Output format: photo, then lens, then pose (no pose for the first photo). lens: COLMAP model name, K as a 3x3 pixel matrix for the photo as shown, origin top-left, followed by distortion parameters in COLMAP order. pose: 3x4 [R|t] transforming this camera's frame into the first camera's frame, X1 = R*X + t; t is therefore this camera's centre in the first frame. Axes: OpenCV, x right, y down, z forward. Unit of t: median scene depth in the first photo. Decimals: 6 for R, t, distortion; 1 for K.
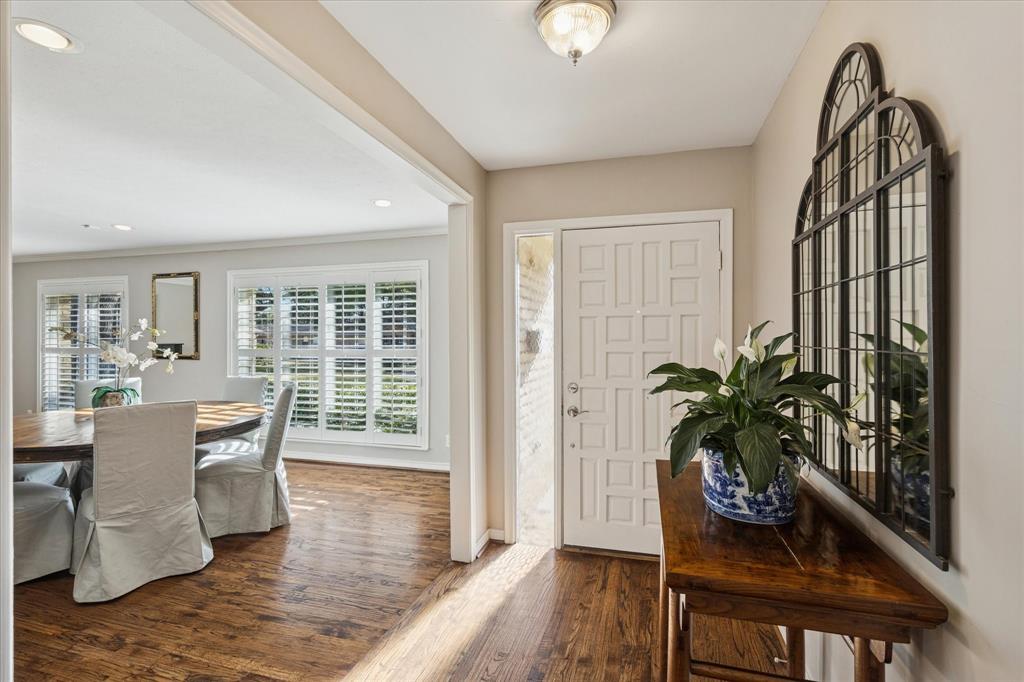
lens RADIAL K [[490.1, 0, 506.8], [0, 490.1, 338.0], [0, 0, 1]] dist [-0.000943, 0.000224]
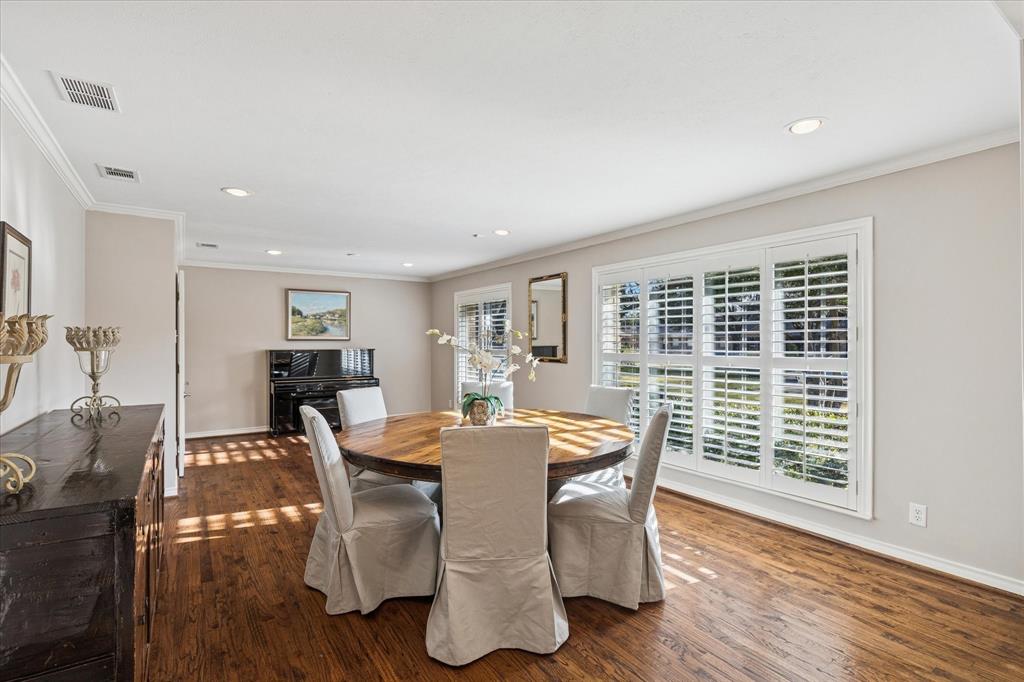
lens RADIAL K [[490.1, 0, 509.6], [0, 490.1, 340.6], [0, 0, 1]] dist [-0.000943, 0.000224]
pose [[0.767044, 0.000063, -0.641595, -0.125289], [0.000647, 0.999999, 0.000872, -0.001701], [0.641595, -0.001084, 0.767043, 0.245348]]
